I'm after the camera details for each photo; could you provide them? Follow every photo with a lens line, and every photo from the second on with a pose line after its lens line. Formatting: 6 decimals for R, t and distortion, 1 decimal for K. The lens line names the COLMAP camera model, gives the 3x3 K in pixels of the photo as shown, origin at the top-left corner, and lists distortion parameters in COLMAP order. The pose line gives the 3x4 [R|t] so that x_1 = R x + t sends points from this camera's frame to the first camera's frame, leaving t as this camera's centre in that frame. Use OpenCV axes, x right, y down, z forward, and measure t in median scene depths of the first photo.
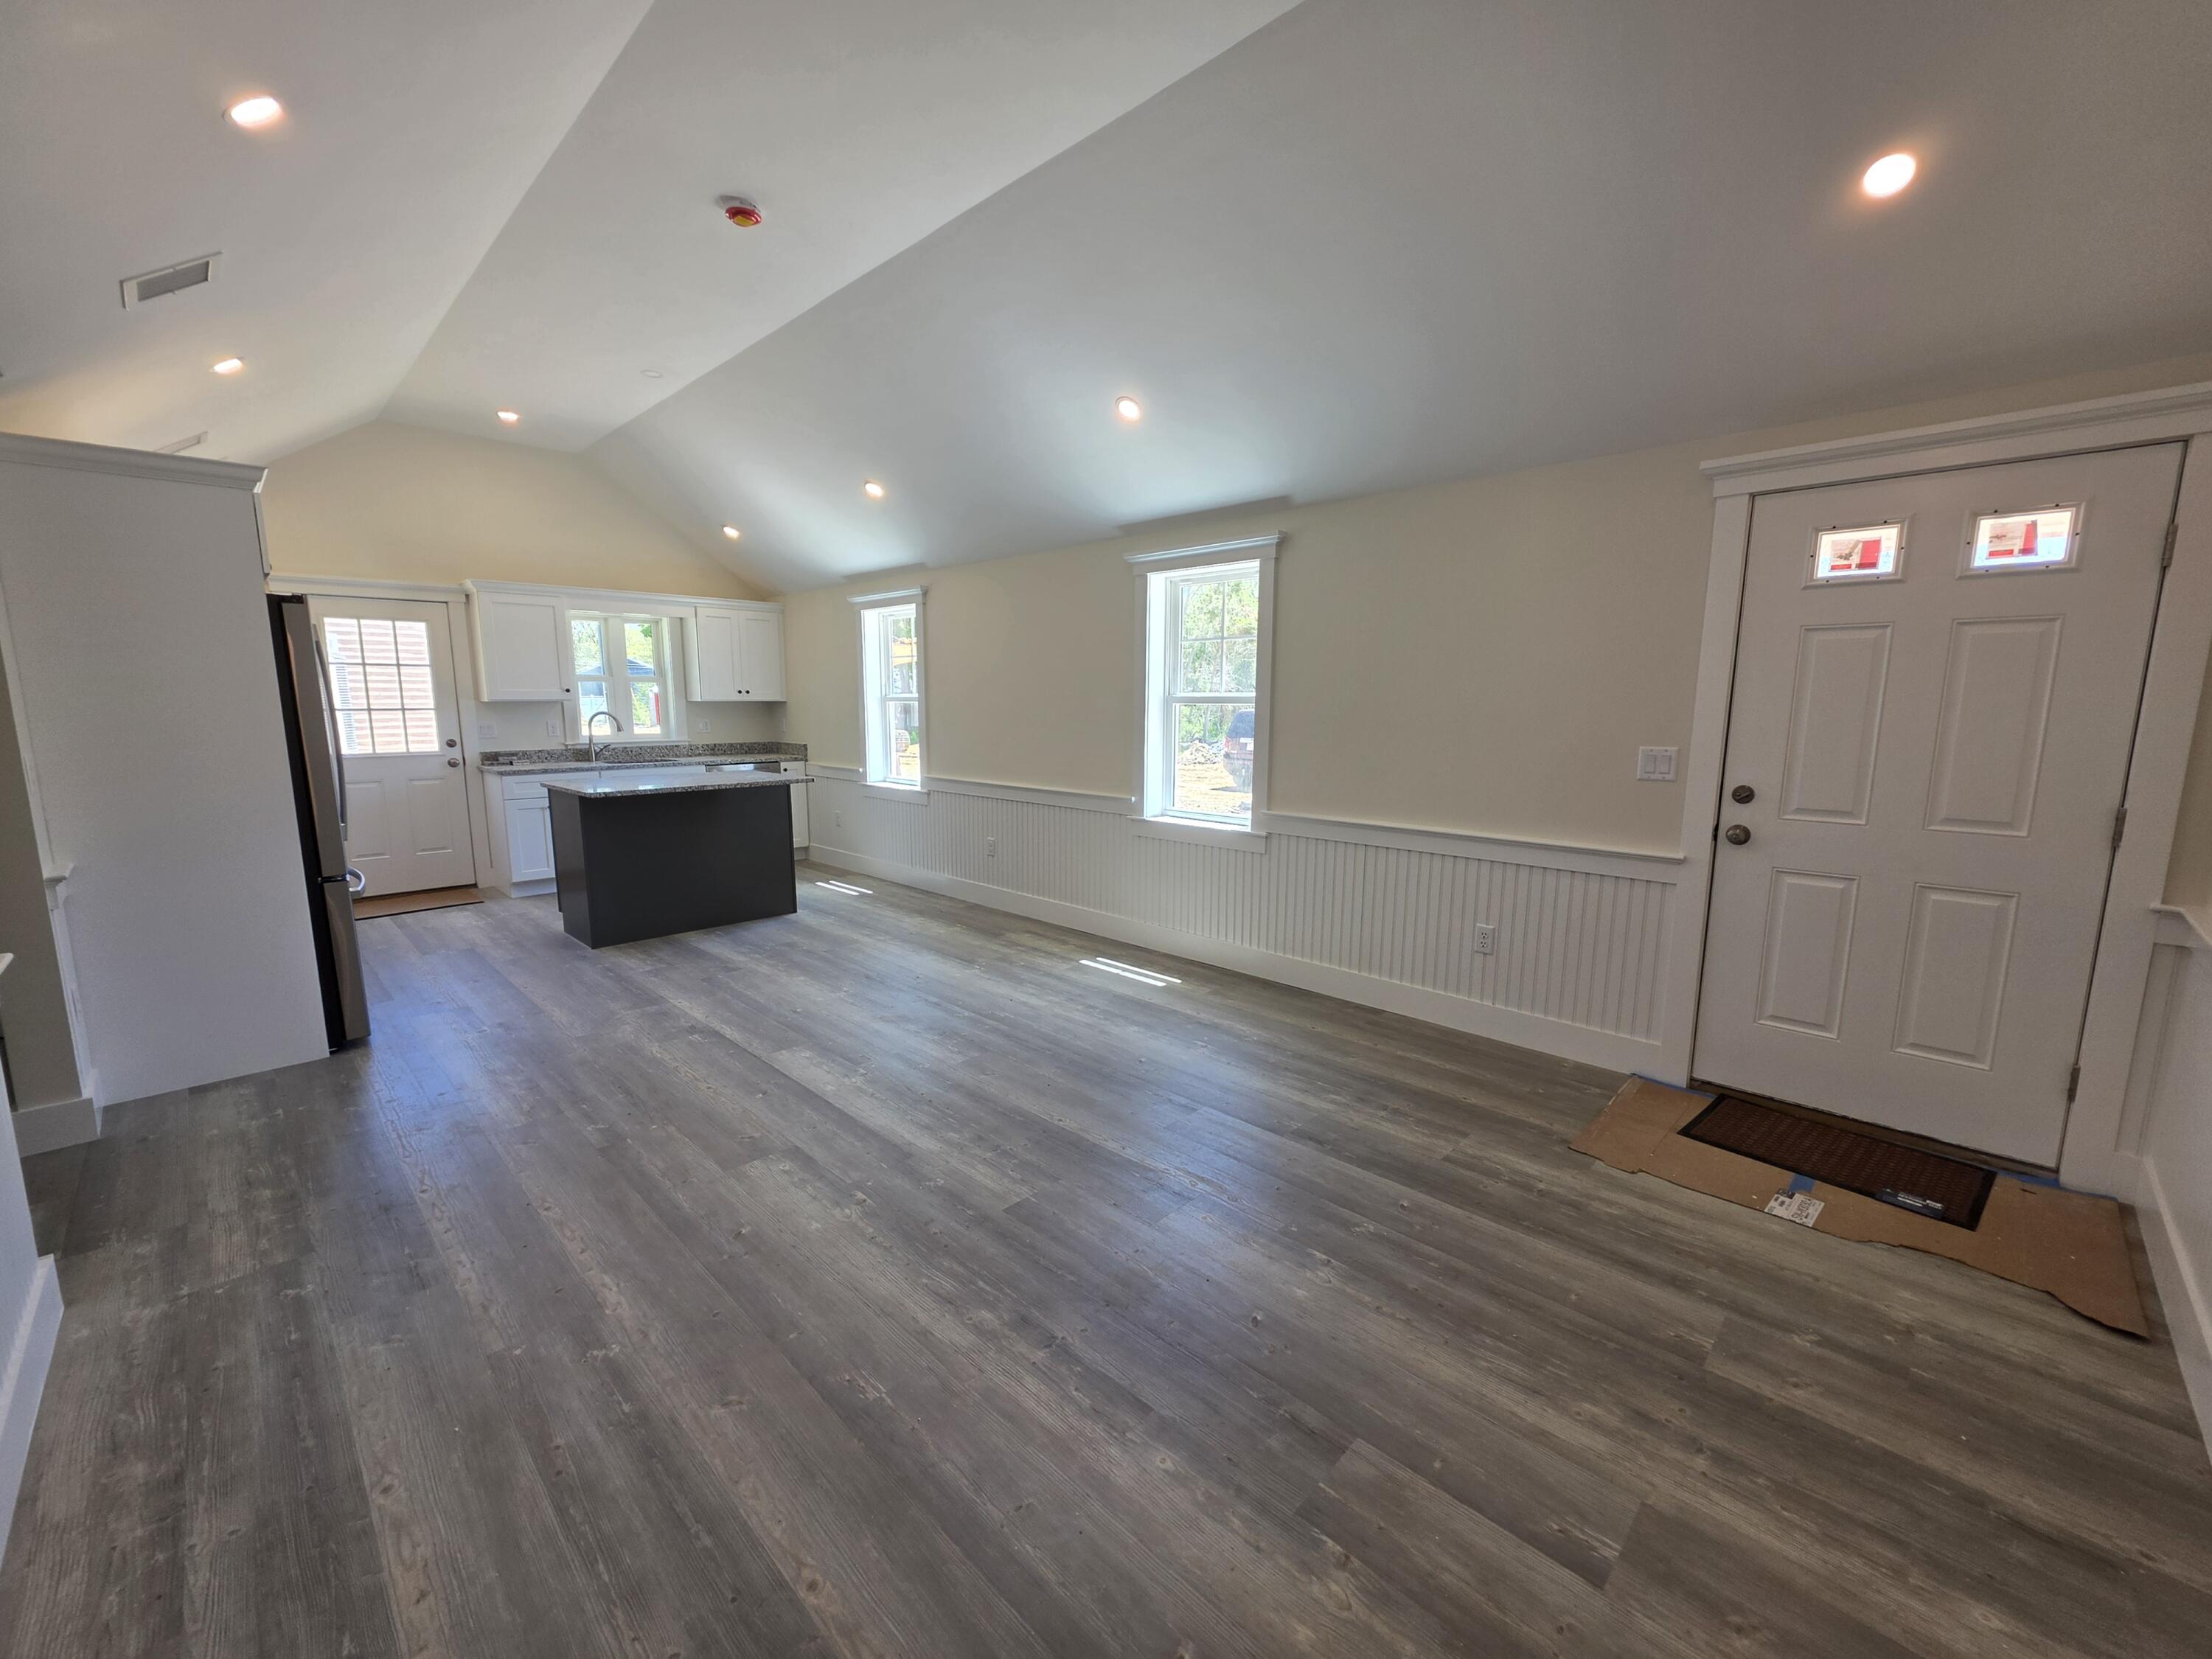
lens RADIAL K [[884.7, 0, 1098.7], [0, 884.7, 835.1], [0, 0, 1]] dist [-0.000514, 0.000024]
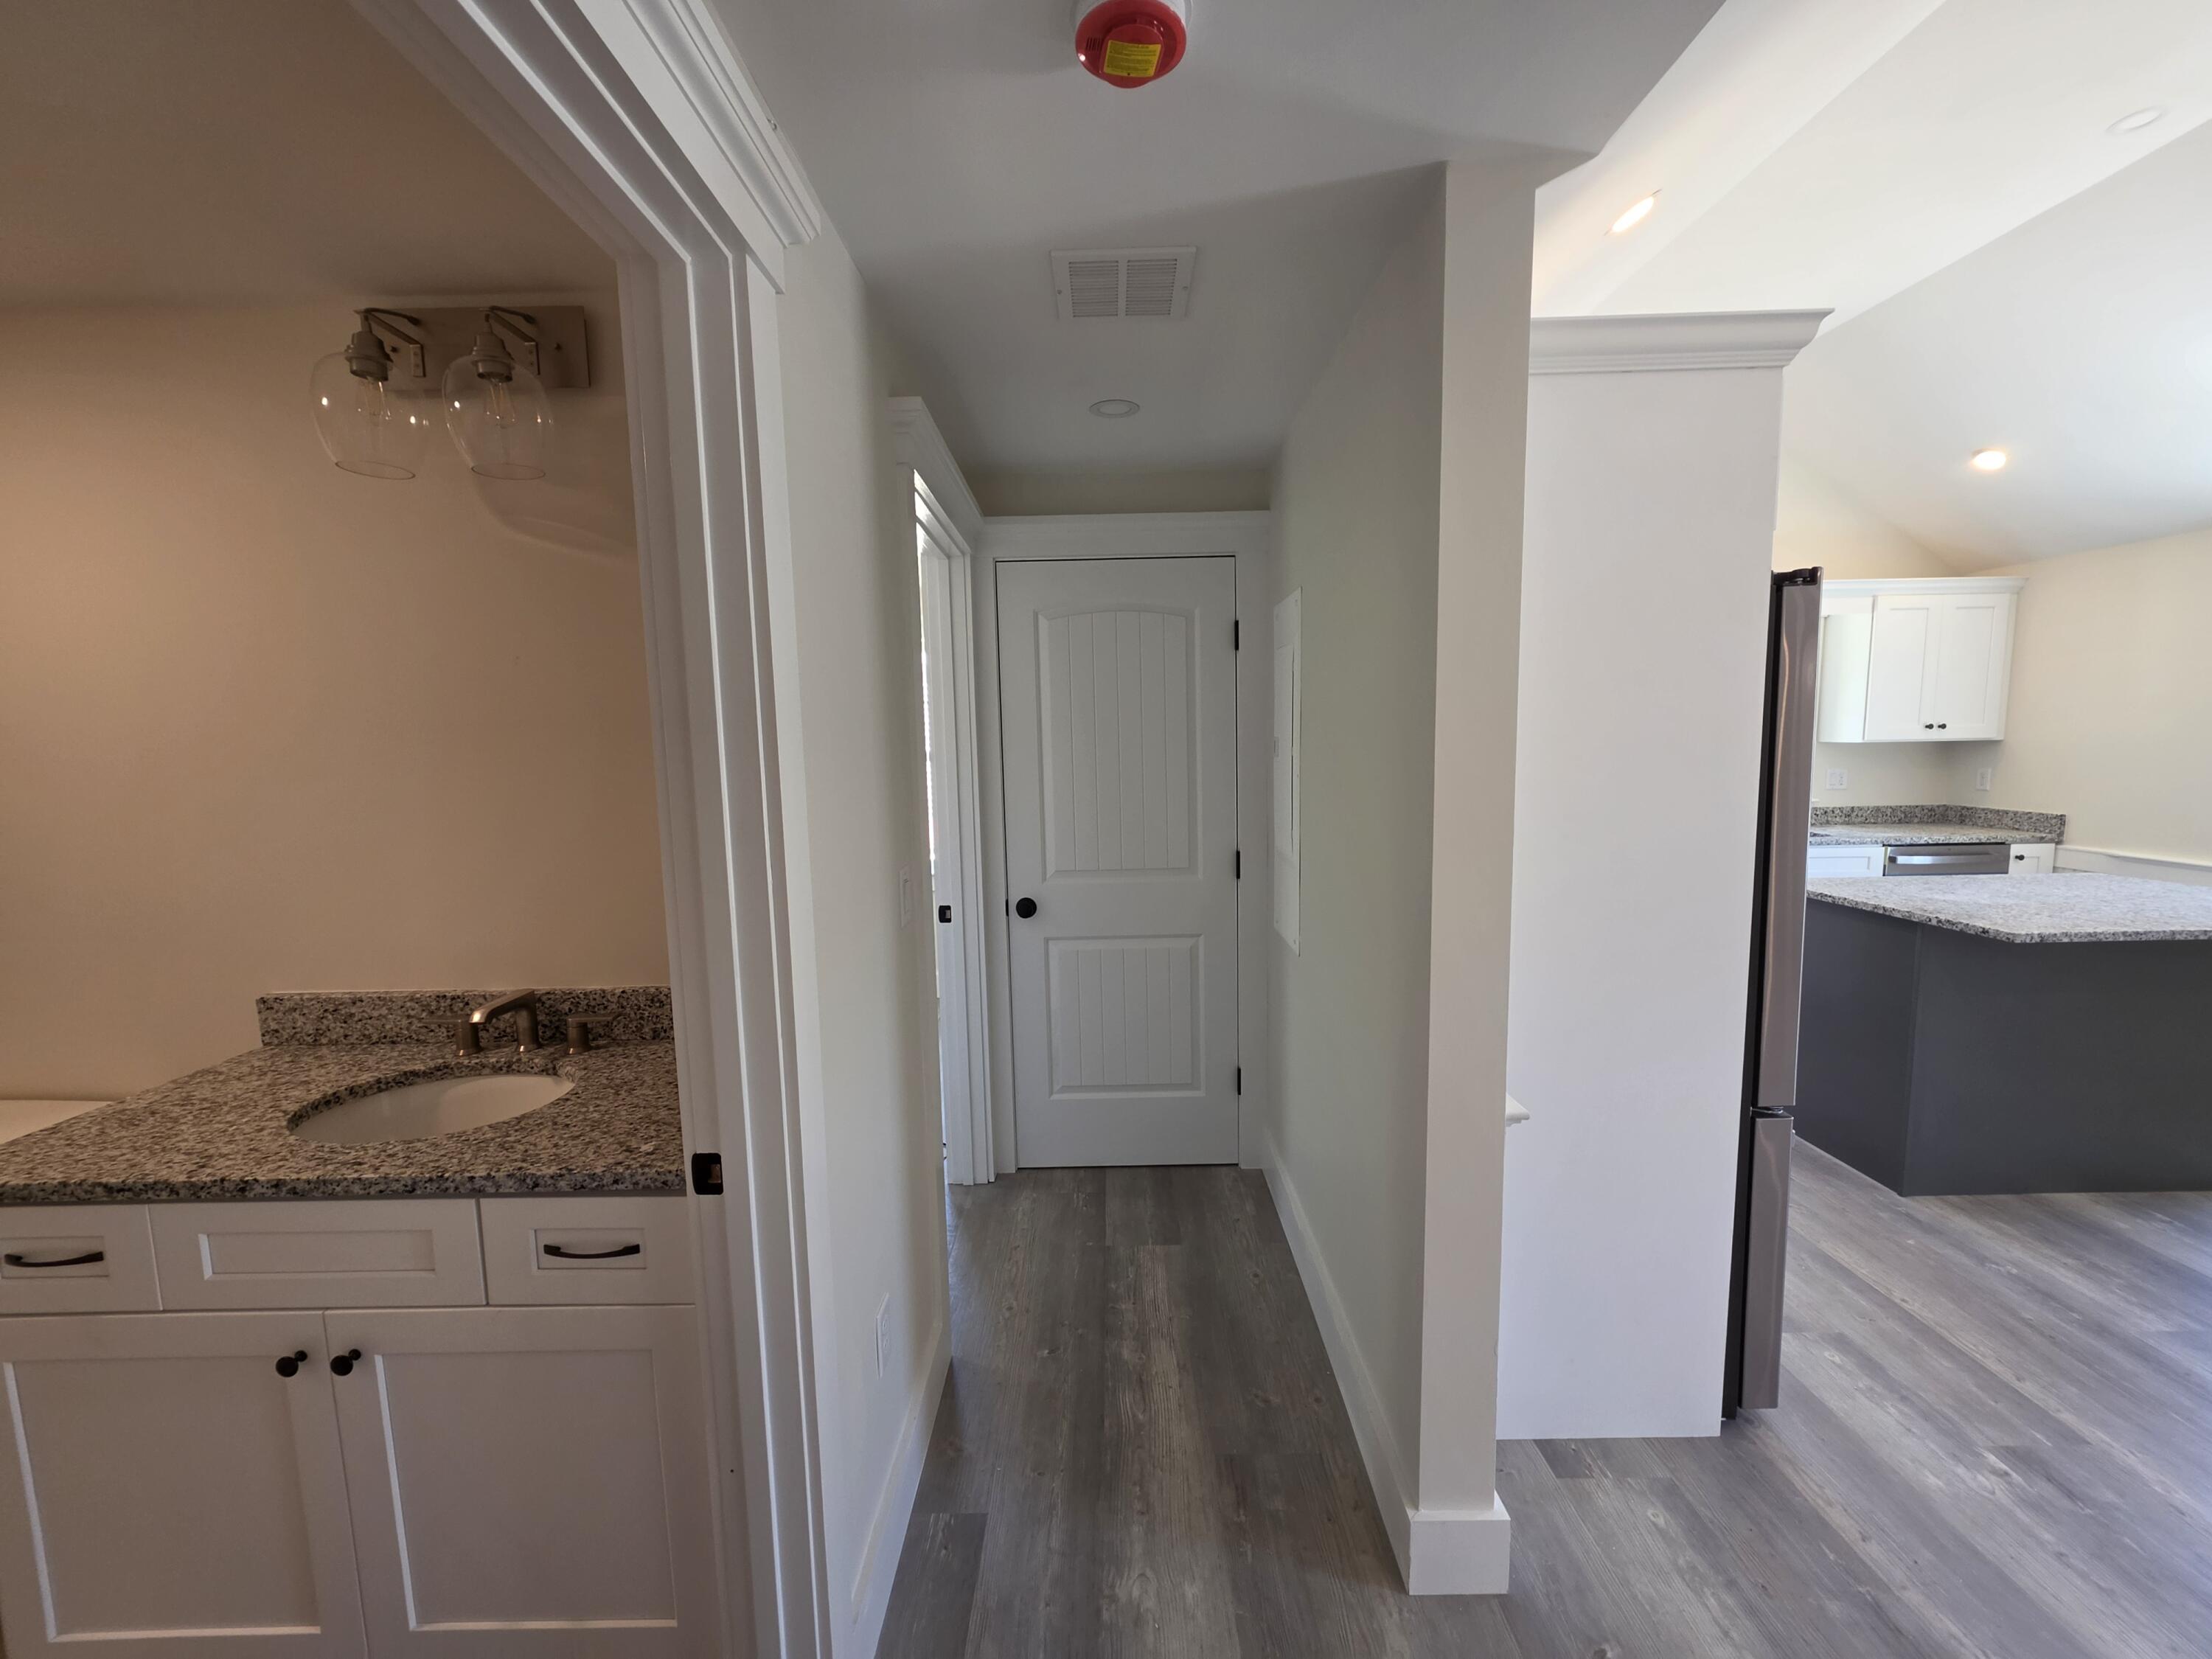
lens RADIAL K [[884.7, 0, 1115.4], [0, 884.7, 839.4], [0, 0, 1]] dist [-0.000514, 0.000024]
pose [[0.707109, 0.066269, -0.703992, -0.421682], [-0.086669, 0.996214, 0.006725, -0.043211], [0.701773, 0.056259, 0.710176, 0.187253]]
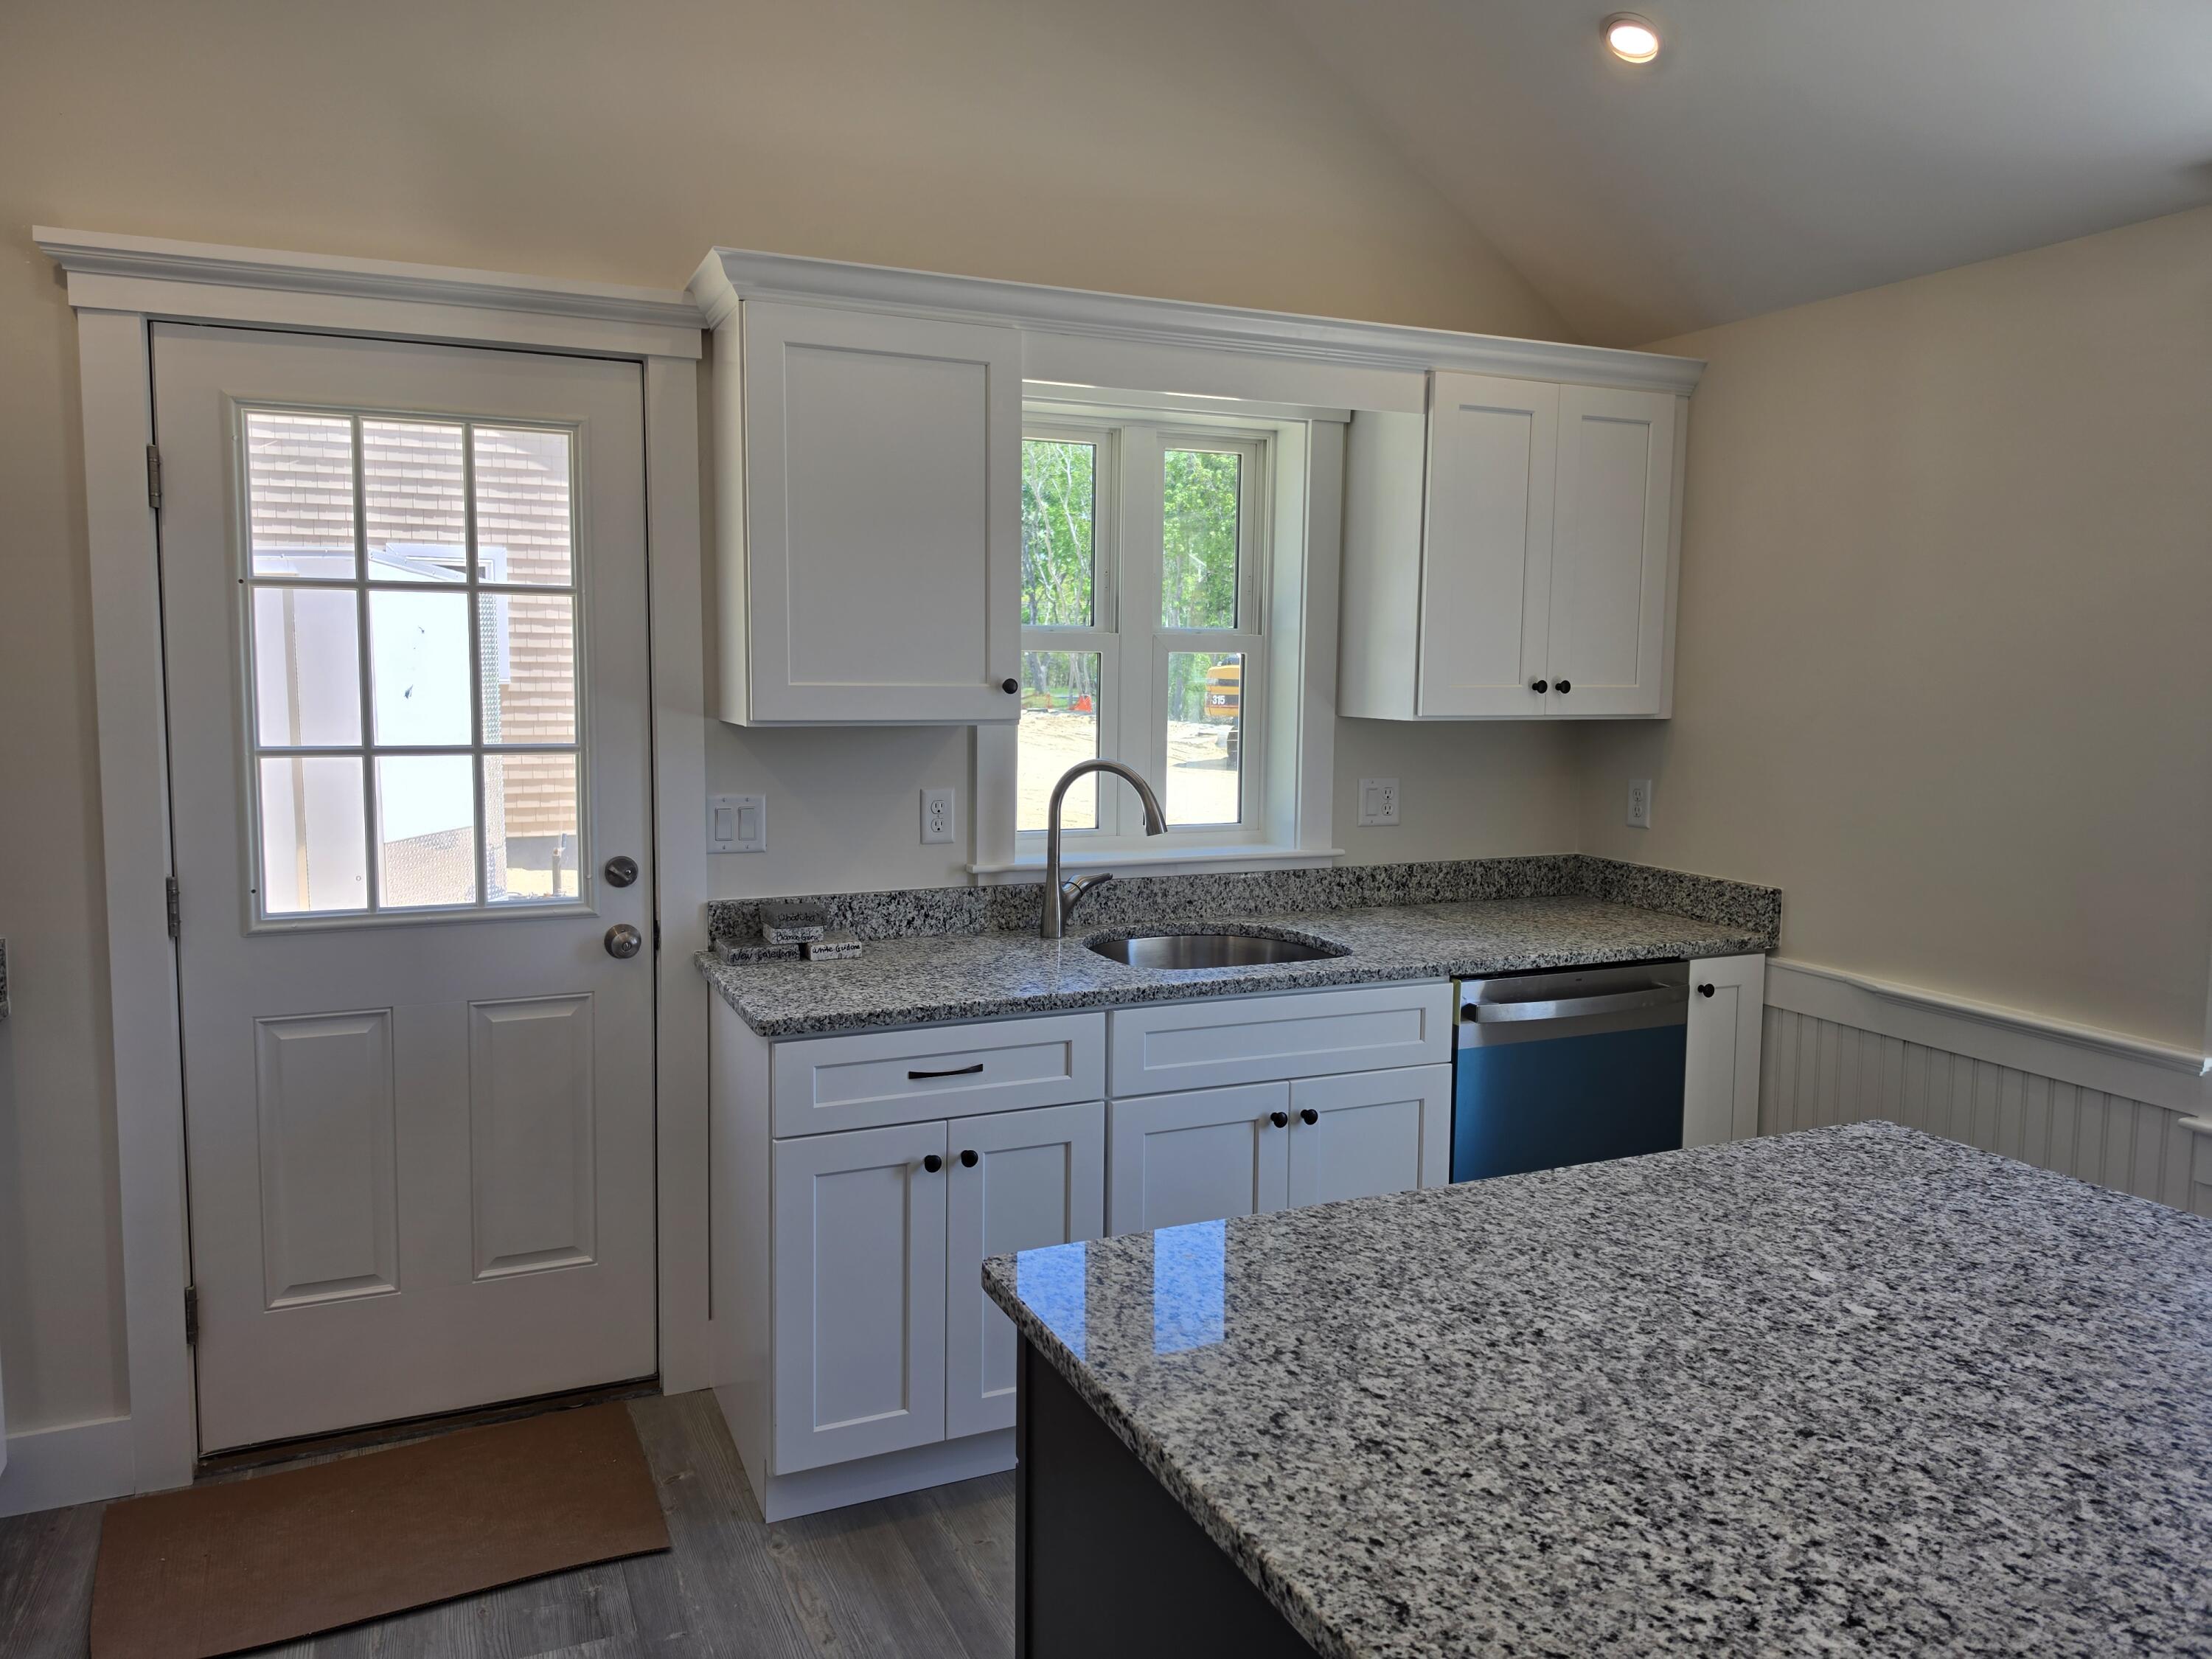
lens RADIAL K [[1505.4, 0, 1101.5], [0, 1505.4, 815.8], [0, 0, 1]] dist [0.057191, 0.000394]
pose [[0.936045, 0.044409, -0.349068, -0.422246], [-0.062179, 0.997269, -0.039863, -0.109883], [0.346344, 0.059018, 0.936249, 0.601321]]
